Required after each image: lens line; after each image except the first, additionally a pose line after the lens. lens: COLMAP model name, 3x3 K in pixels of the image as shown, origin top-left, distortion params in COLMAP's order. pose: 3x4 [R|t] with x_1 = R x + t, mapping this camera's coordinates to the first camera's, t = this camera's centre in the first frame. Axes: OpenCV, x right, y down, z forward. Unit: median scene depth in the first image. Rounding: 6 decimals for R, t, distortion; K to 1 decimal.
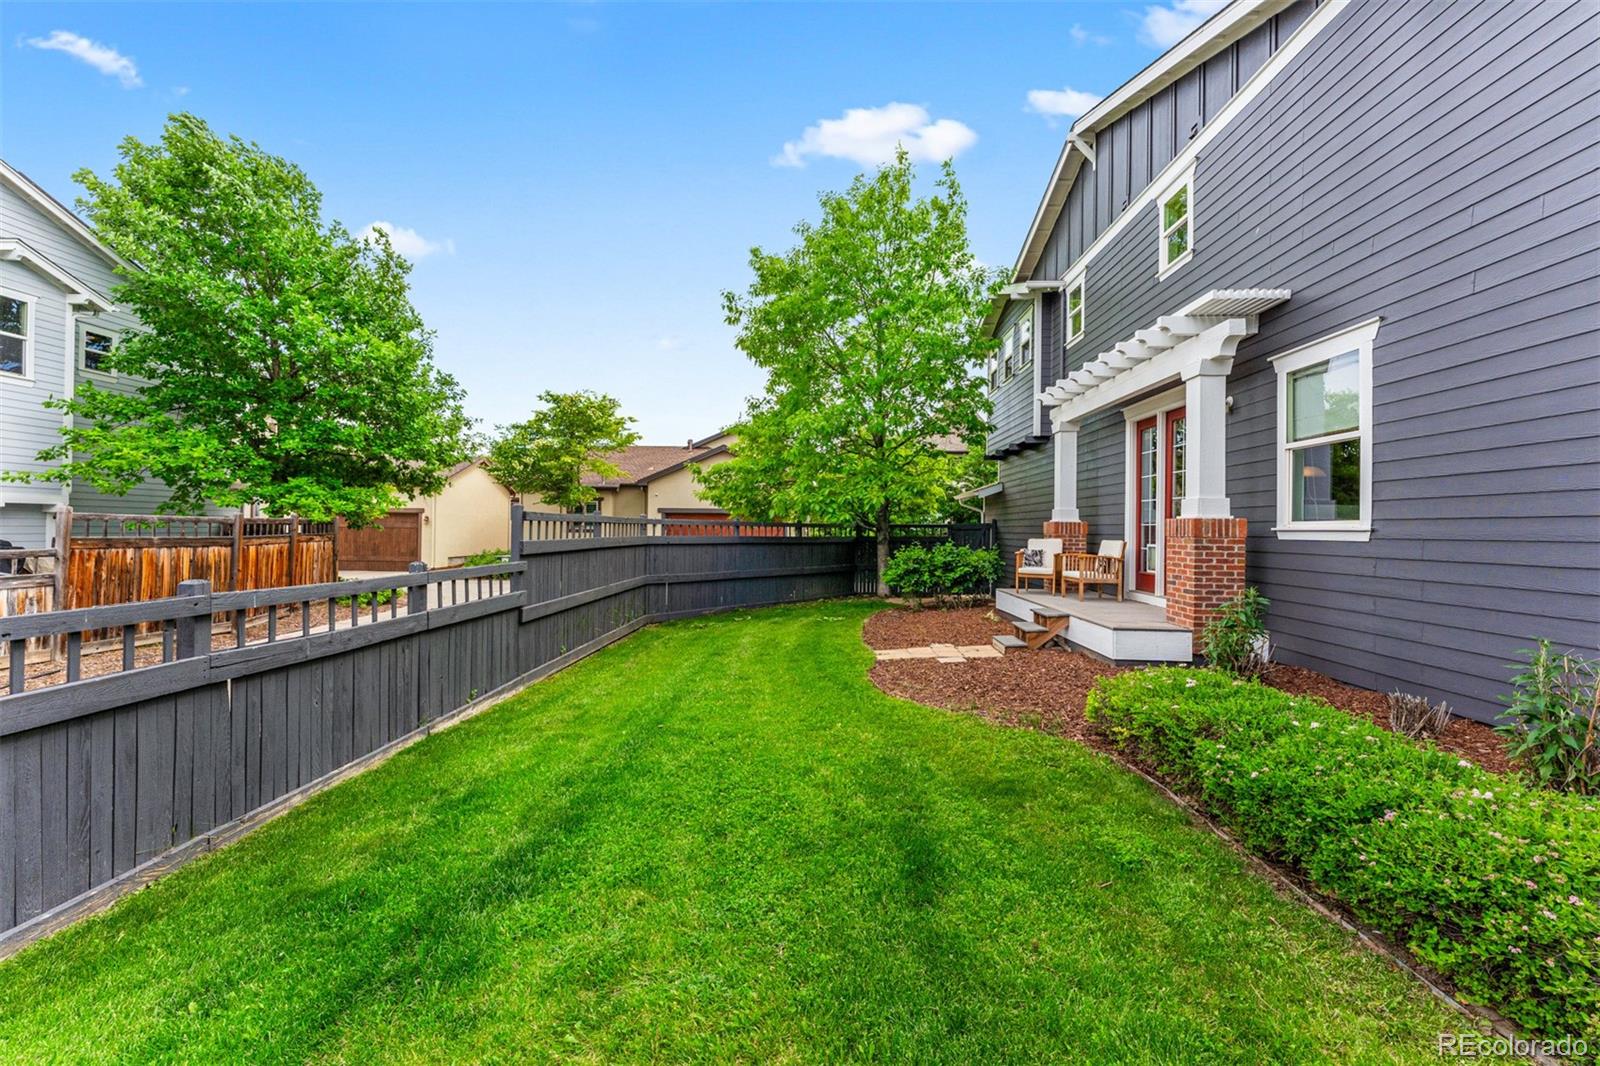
lens RADIAL K [[648.4, 0, 797.5], [0, 648.4, 518.2], [0, 0, 1]] dist [0.000510, 0.000093]
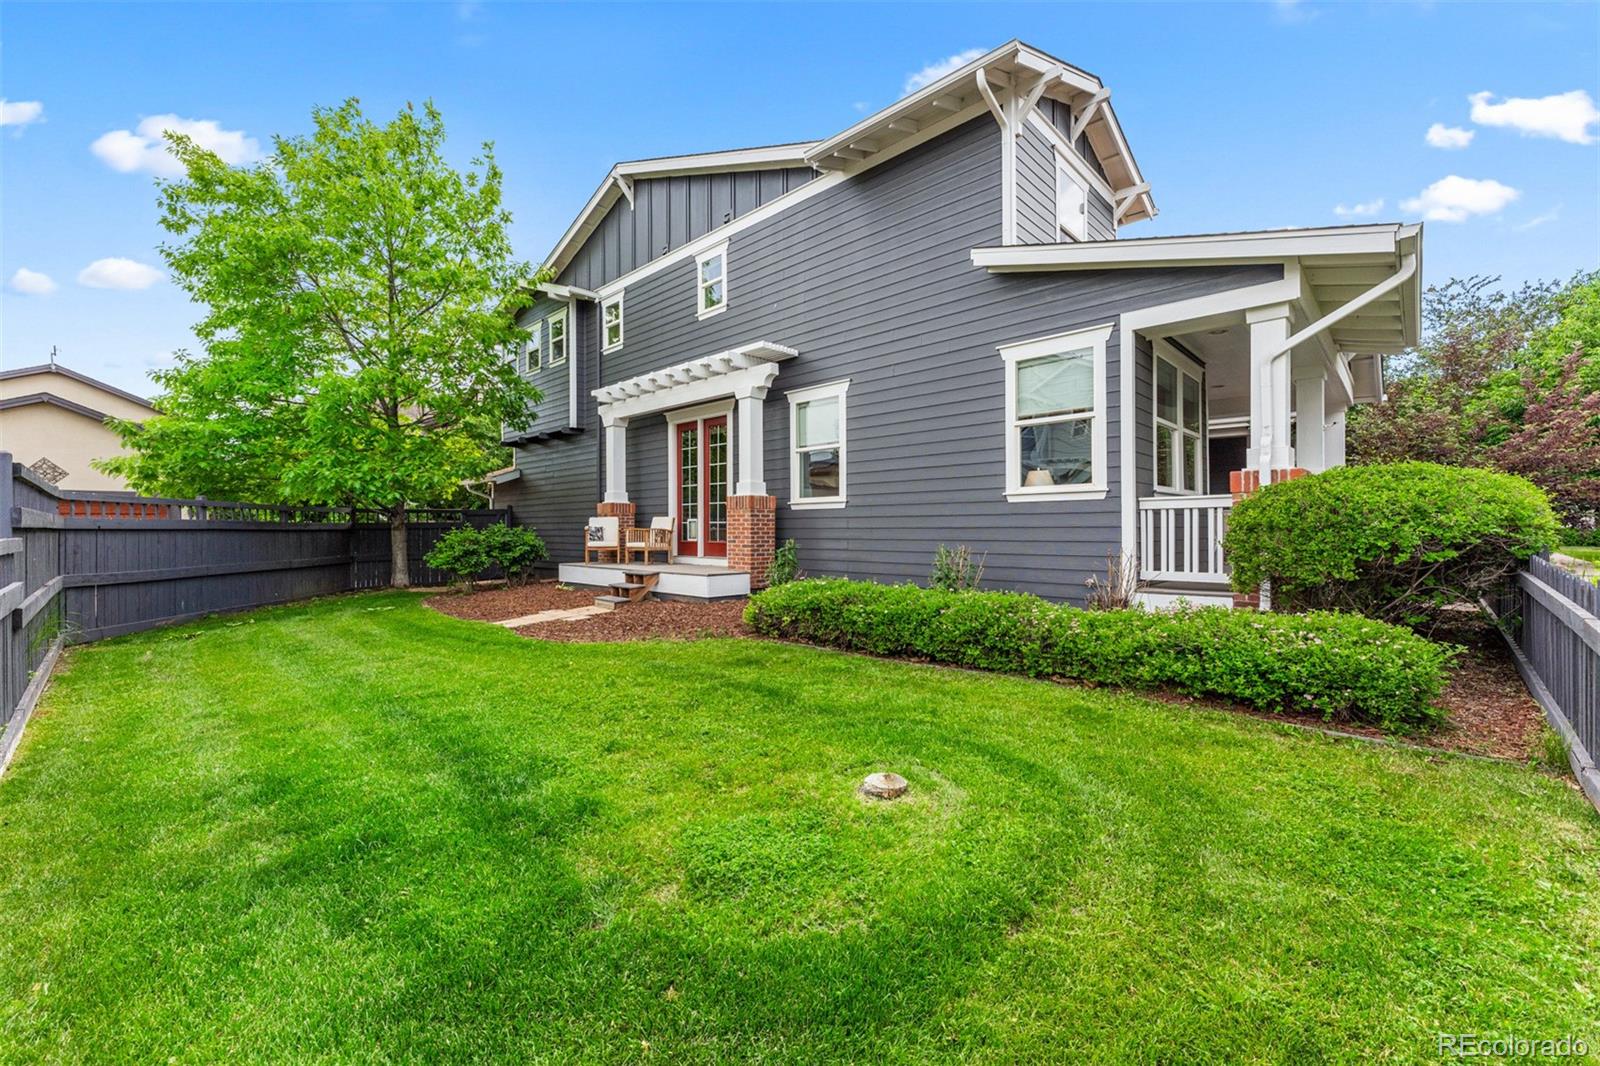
lens RADIAL K [[648.4, 0, 797.5], [0, 648.4, 518.2], [0, 0, 1]] dist [0.000510, 0.000093]
pose [[0.666095, -0.003381, 0.745860, -0.297123], [-0.000127, 0.999989, 0.004646, 0.033230], [-0.745867, -0.003189, 0.666087, -0.033102]]
